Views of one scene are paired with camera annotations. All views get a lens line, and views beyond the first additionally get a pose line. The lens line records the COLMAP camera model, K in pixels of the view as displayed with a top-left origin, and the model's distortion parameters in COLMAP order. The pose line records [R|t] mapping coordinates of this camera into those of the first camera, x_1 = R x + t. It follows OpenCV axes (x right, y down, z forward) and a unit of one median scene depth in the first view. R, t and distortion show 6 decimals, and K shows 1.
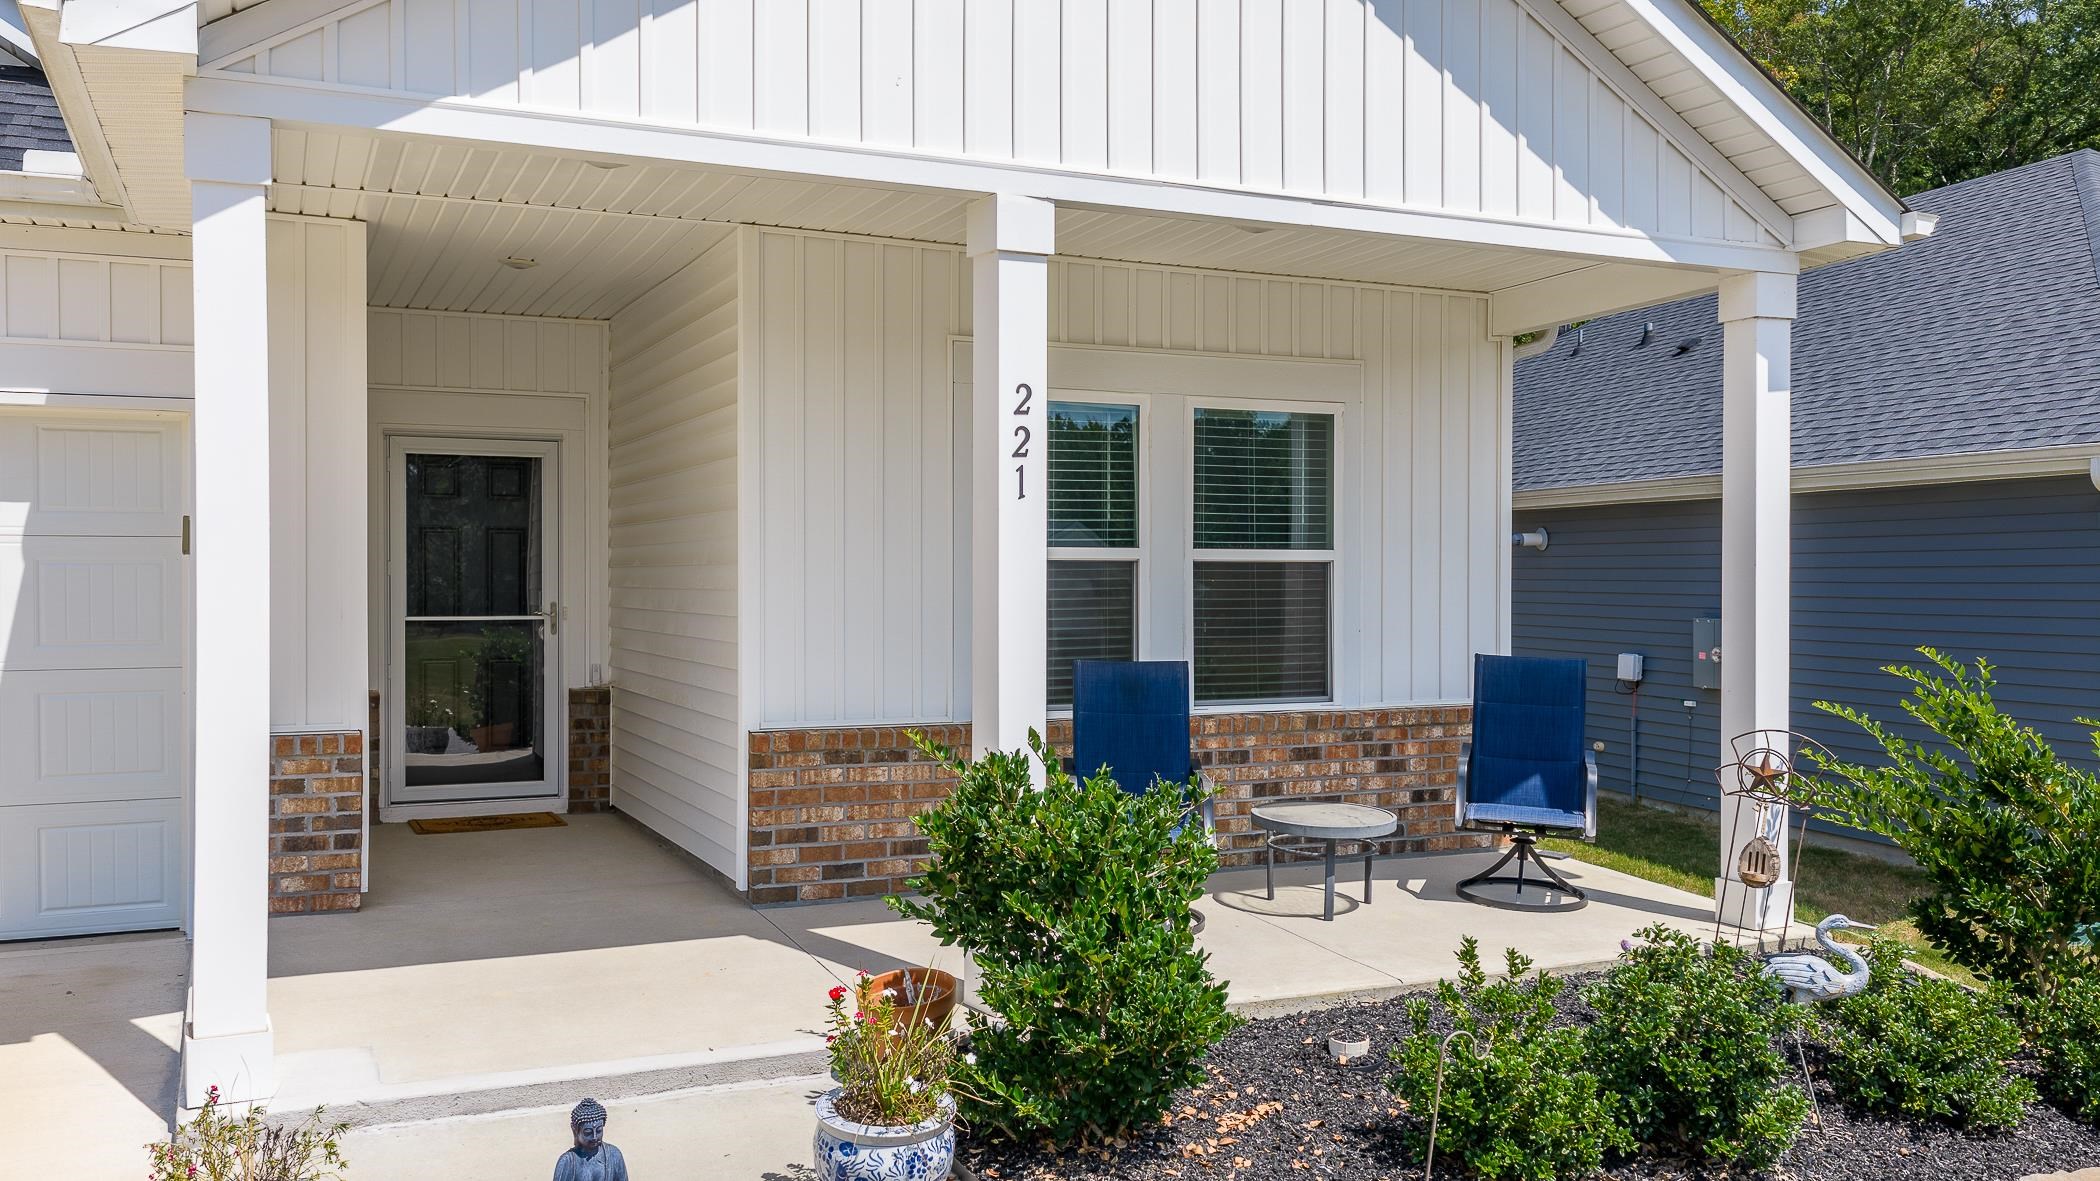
lens RADIAL K [[1726.5, 0, 1050.0], [0, 1726.5, 590.5], [0, 0, 1]] dist [0.001519, -0.000196]
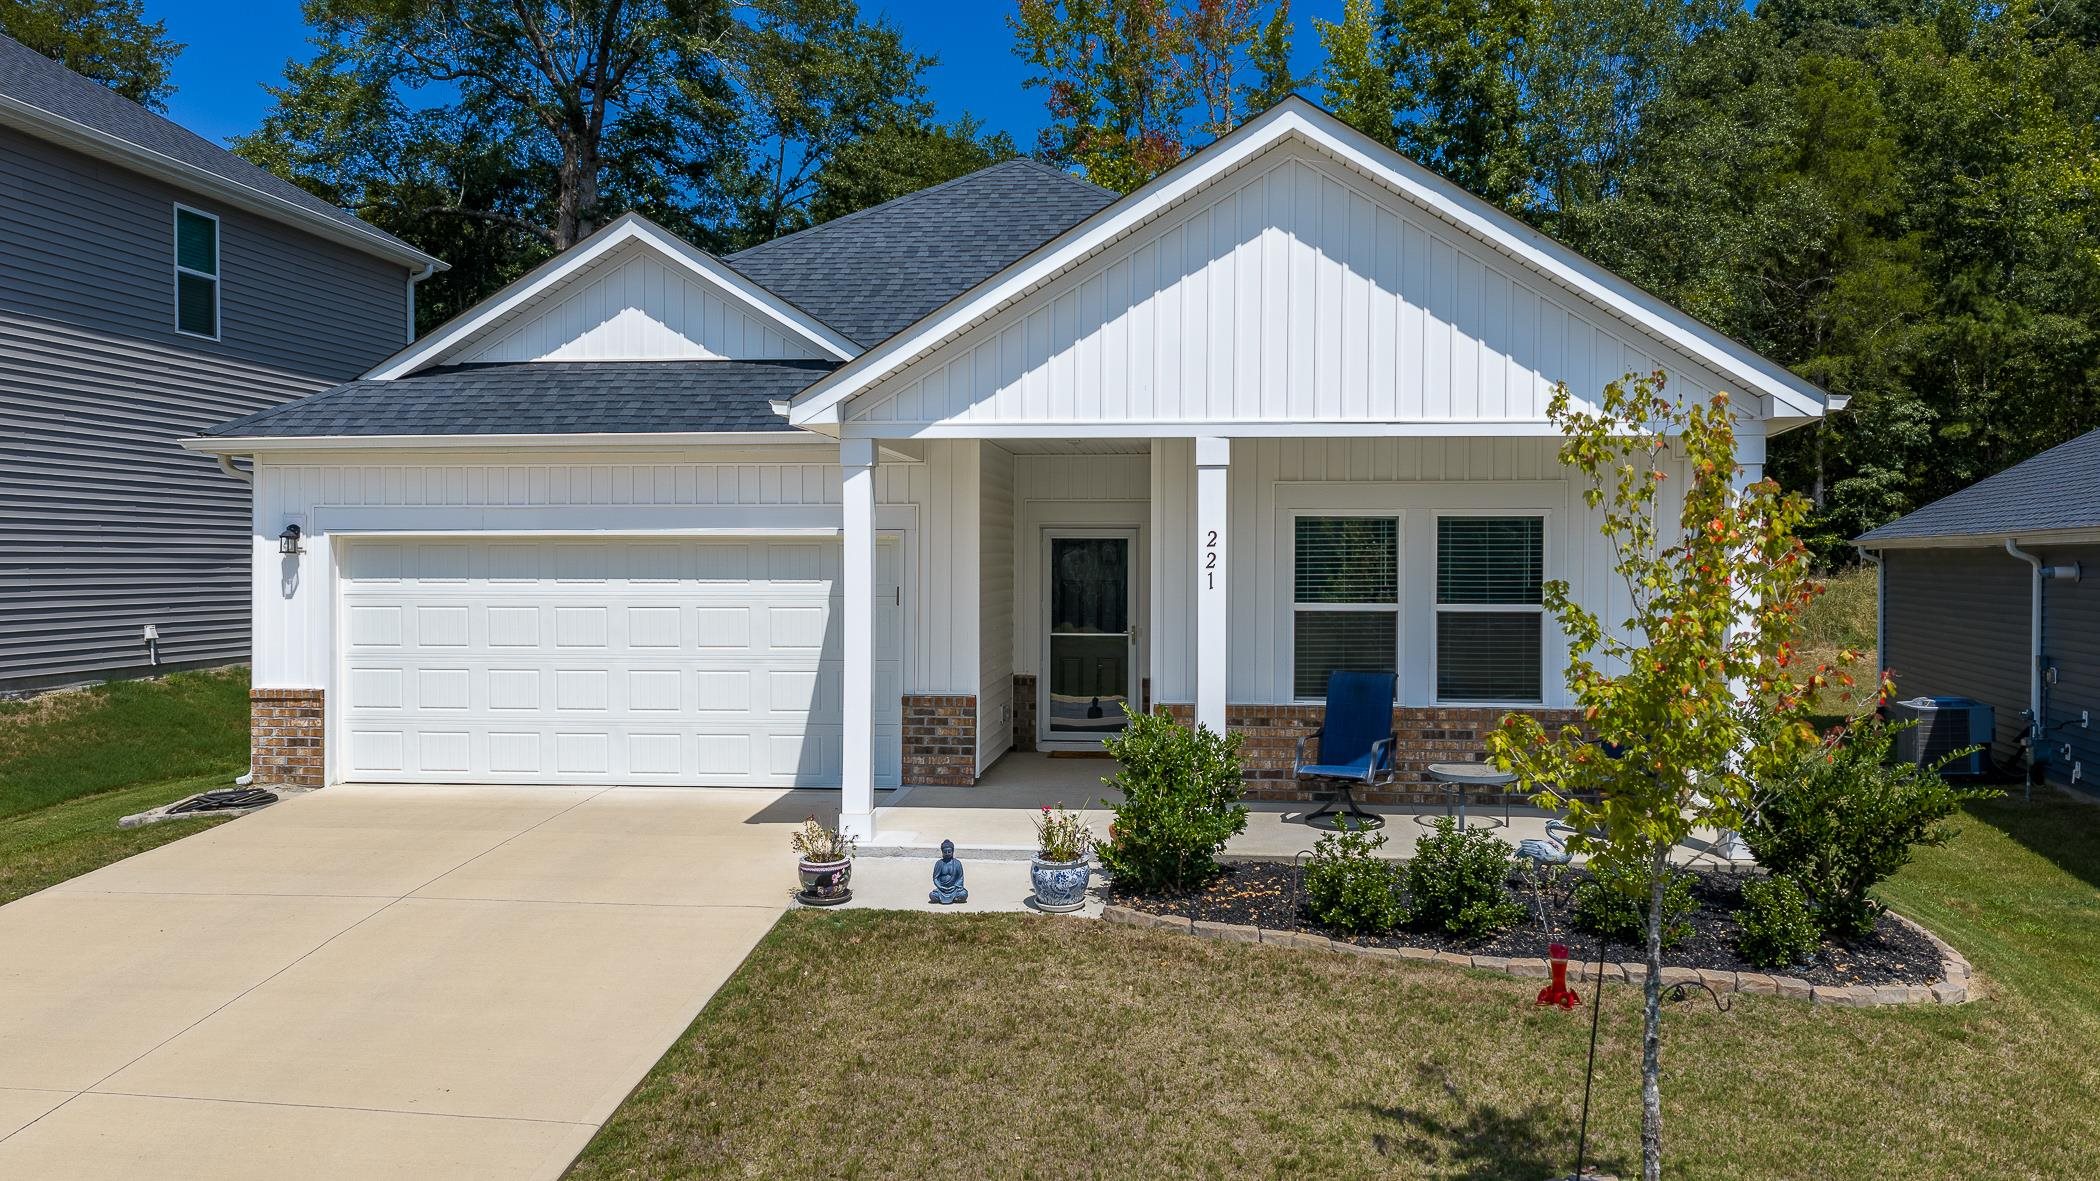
lens RADIAL K [[1726.5, 0, 1050.0], [0, 1726.5, 590.5], [0, 0, 1]] dist [0.001519, -0.000196]
pose [[0.860803, 0.009537, -0.508849, 0.677898], [-0.006680, 0.999950, 0.007441, -0.053250], [0.508895, -0.003006, 0.860824, -0.650325]]
